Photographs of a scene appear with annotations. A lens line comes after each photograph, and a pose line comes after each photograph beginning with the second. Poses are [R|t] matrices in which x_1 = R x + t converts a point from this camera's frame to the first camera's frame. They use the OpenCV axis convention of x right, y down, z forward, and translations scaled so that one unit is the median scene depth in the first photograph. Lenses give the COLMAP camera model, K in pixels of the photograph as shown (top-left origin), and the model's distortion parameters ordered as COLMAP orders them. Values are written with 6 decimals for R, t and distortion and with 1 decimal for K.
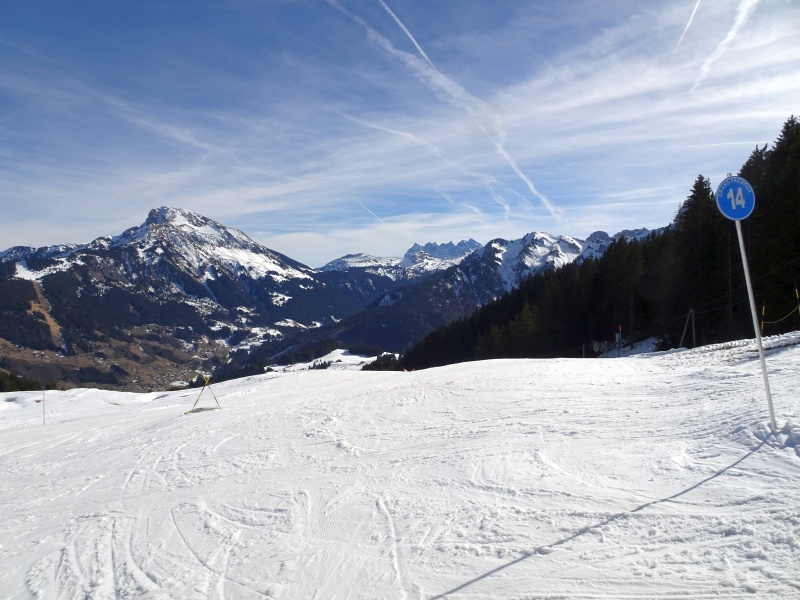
lens RADIAL K [[572.9, 0, 400.0], [0, 572.9, 300.0], [0, 0, 1]] dist [0.003264, 0.003406]
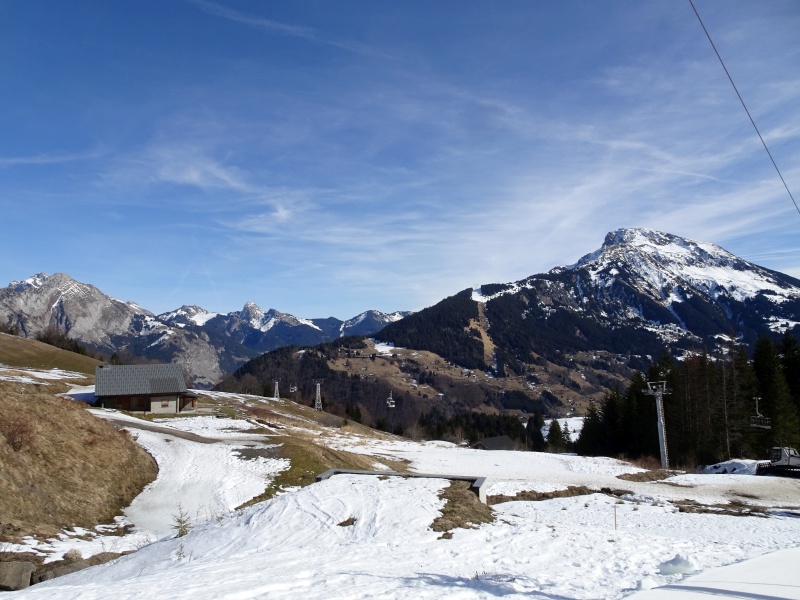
lens RADIAL K [[572.9, 0, 400.0], [0, 572.9, 300.0], [0, 0, 1]] dist [0.003264, 0.003406]
pose [[0.710660, -0.050615, -0.701712, -0.044967], [-0.010566, 0.996528, -0.082582, 0.031569], [0.703456, 0.066102, 0.707658, 0.165635]]
